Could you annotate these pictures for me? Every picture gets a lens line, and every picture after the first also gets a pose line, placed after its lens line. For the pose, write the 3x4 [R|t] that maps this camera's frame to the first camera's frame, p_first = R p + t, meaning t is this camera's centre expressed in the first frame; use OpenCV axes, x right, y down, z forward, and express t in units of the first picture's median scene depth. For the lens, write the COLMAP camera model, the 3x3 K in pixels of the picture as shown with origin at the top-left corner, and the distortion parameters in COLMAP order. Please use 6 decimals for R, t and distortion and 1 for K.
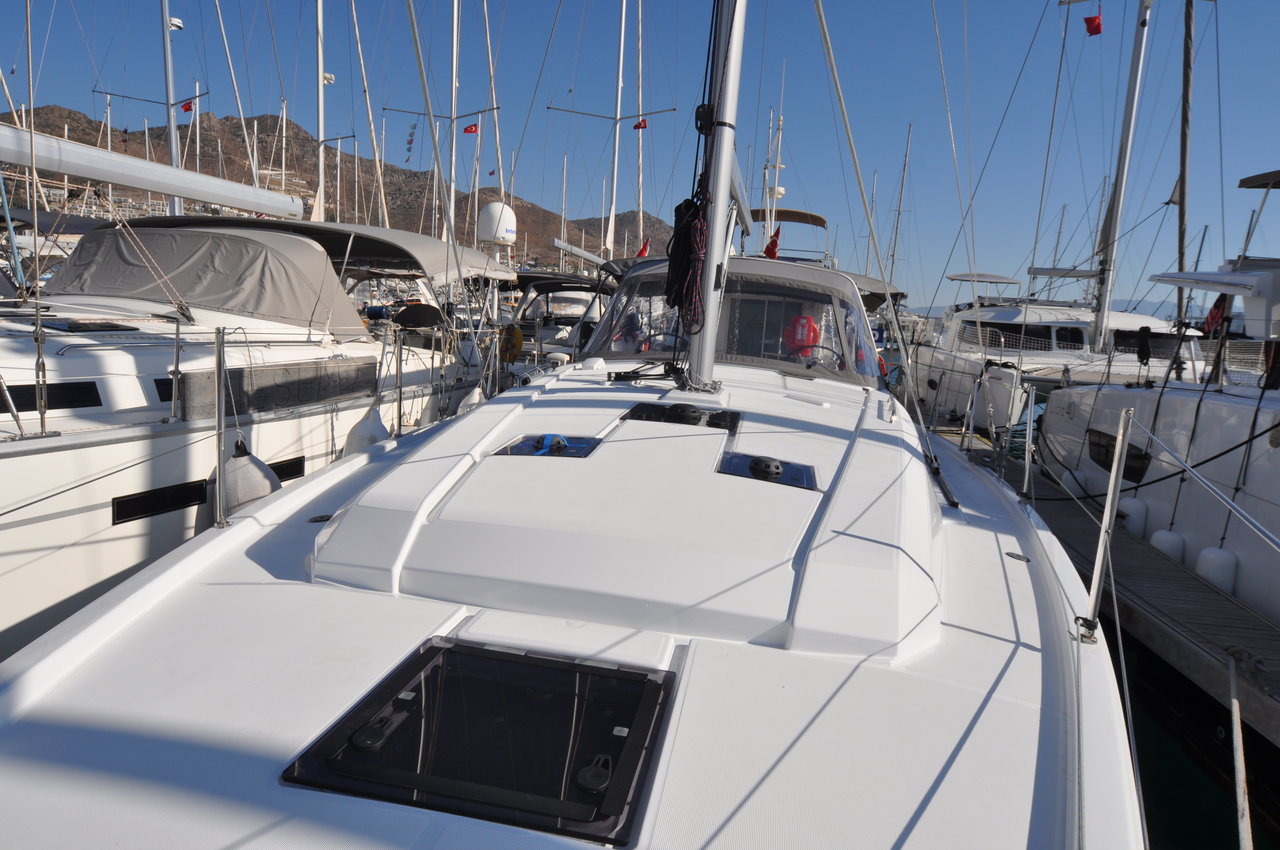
lens RADIAL K [[798.1, 0, 640.0], [0, 798.1, 425.0], [0, 0, 1]] dist [0.004037, 0.000375]
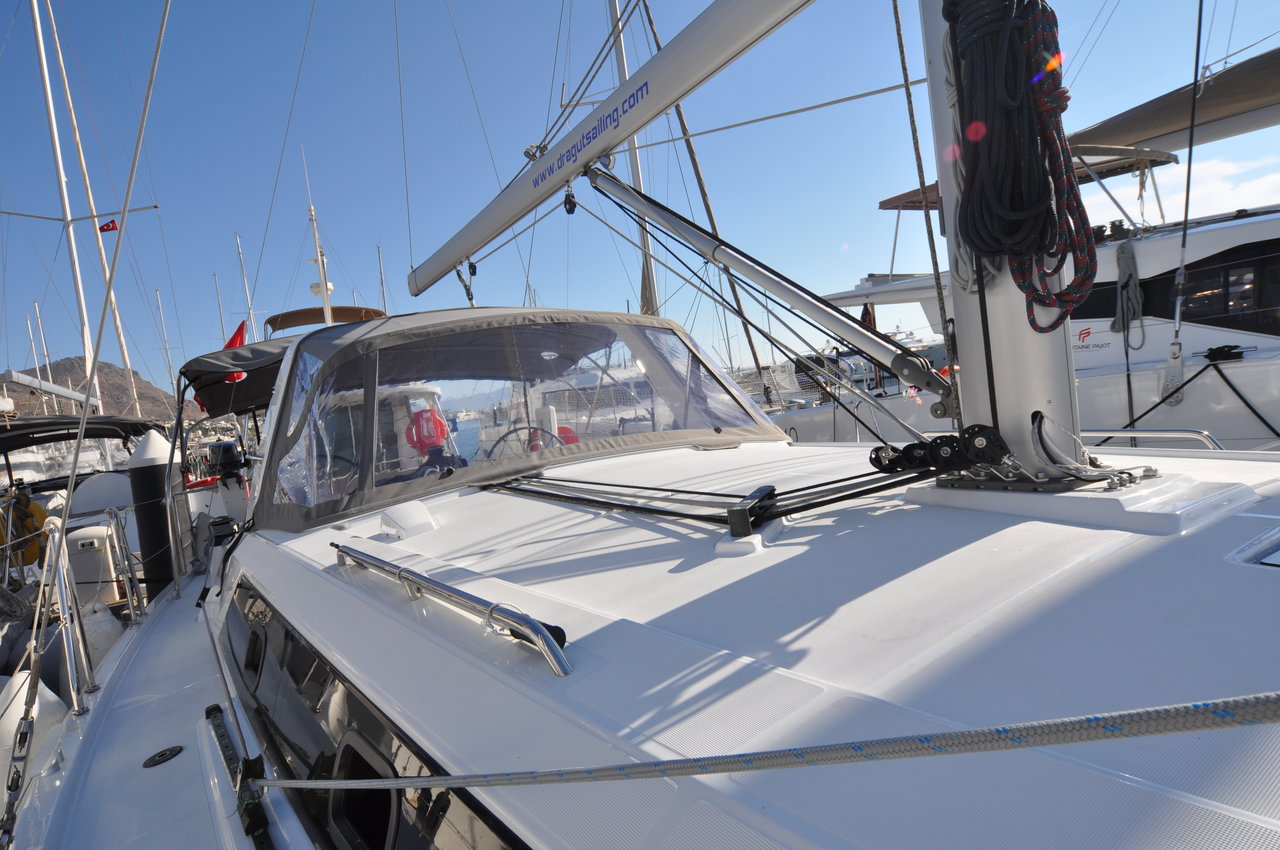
lens RADIAL K [[684.7, 0, 645.2], [0, 684.7, 425.5], [0, 0, 1]] dist [-0.012150, 0.001210]
pose [[0.760537, -0.185293, 0.622294, -0.070377], [0.259045, 0.965426, -0.029129, -0.032421], [-0.595382, 0.183356, 0.782241, 0.255045]]
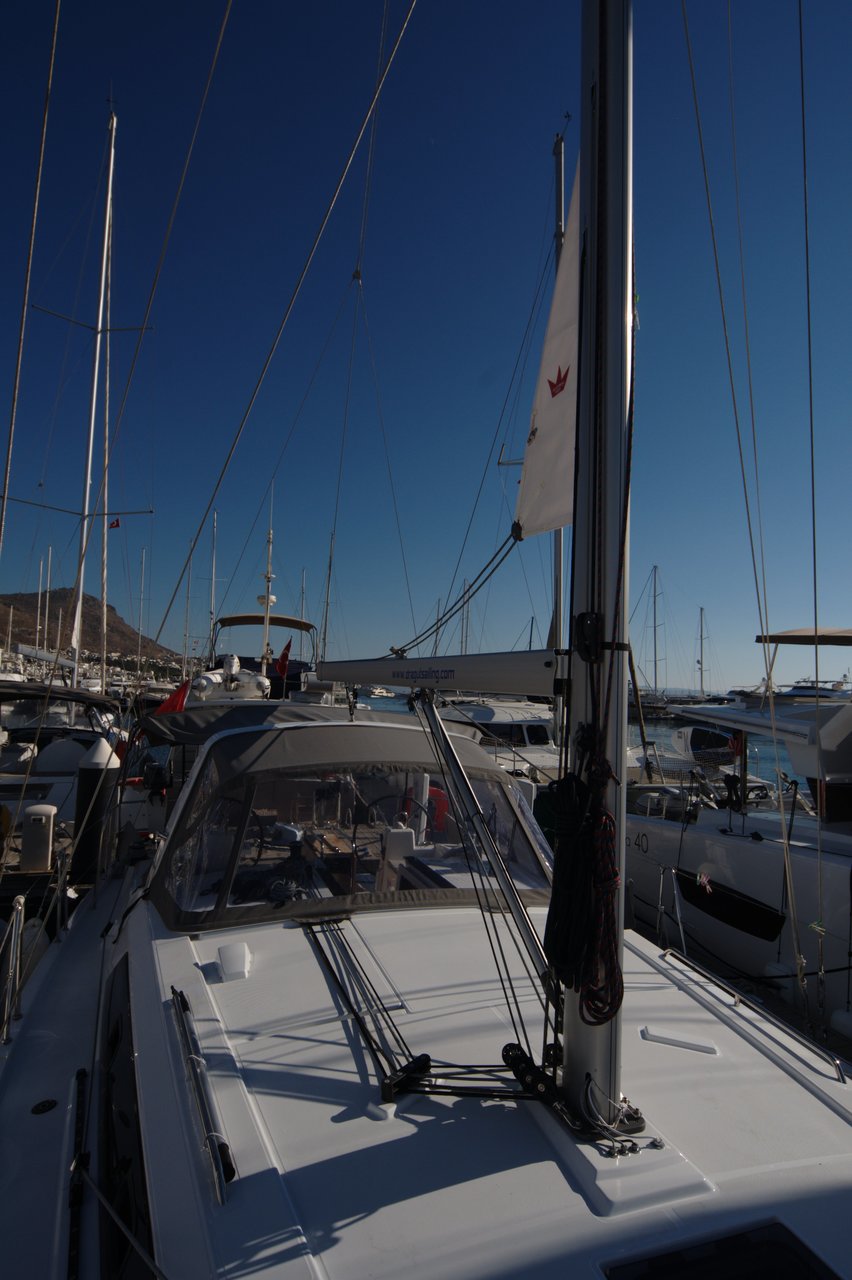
lens RADIAL K [[684.7, 0, 433.2], [0, 684.7, 650.2], [0, 0, 1]] dist [-0.012150, 0.001210]
pose [[0.882016, -0.002023, 0.471215, -0.065987], [0.086163, 0.983824, -0.157056, -0.085078], [-0.463275, 0.179127, 0.867923, 0.179609]]
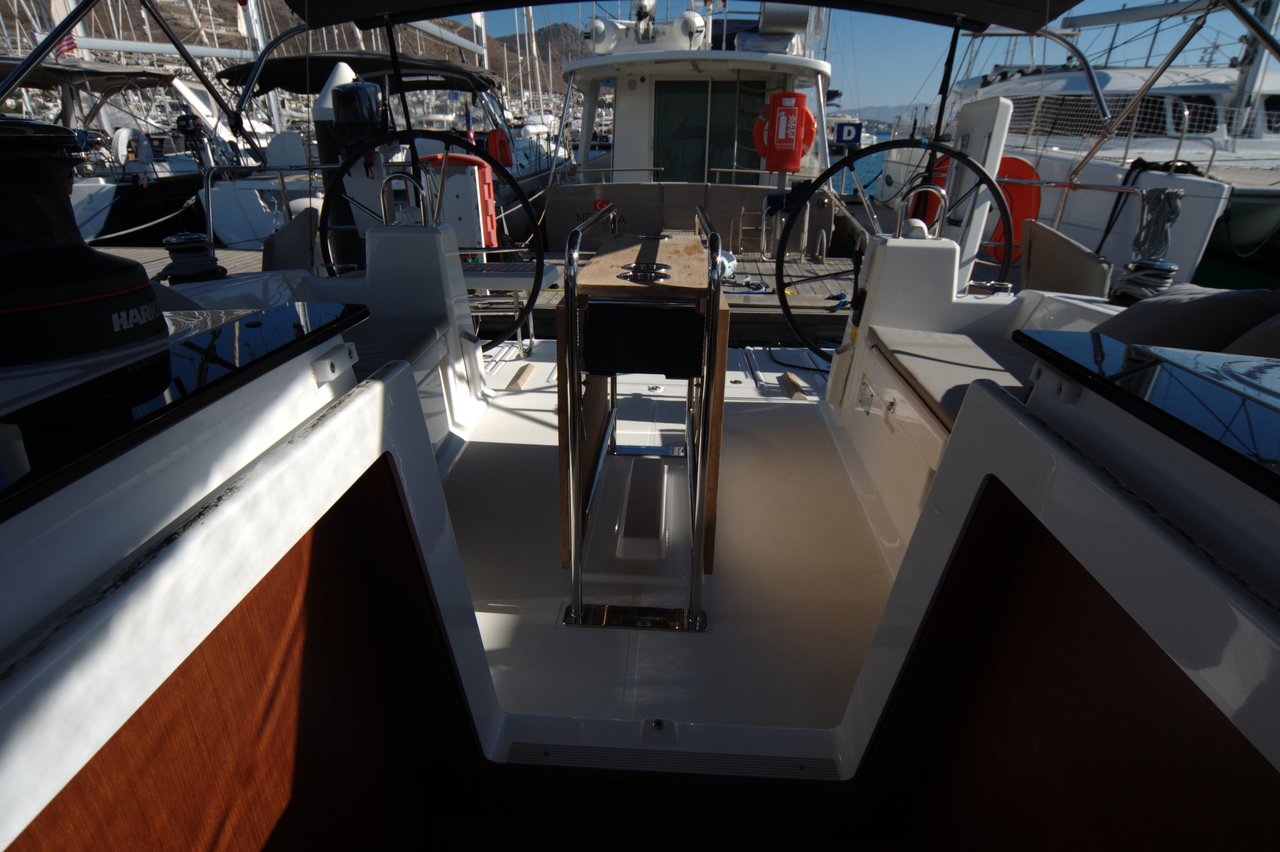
lens RADIAL K [[674.4, 0, 645.1], [0, 674.4, 423.0], [0, 0, 1]] dist [-0.016831, 0.001236]
pose [[0.994844, -0.087406, 0.051445, 0.059262], [0.070381, 0.960188, 0.270345, -0.046417], [-0.073026, -0.265330, 0.961388, 0.459841]]
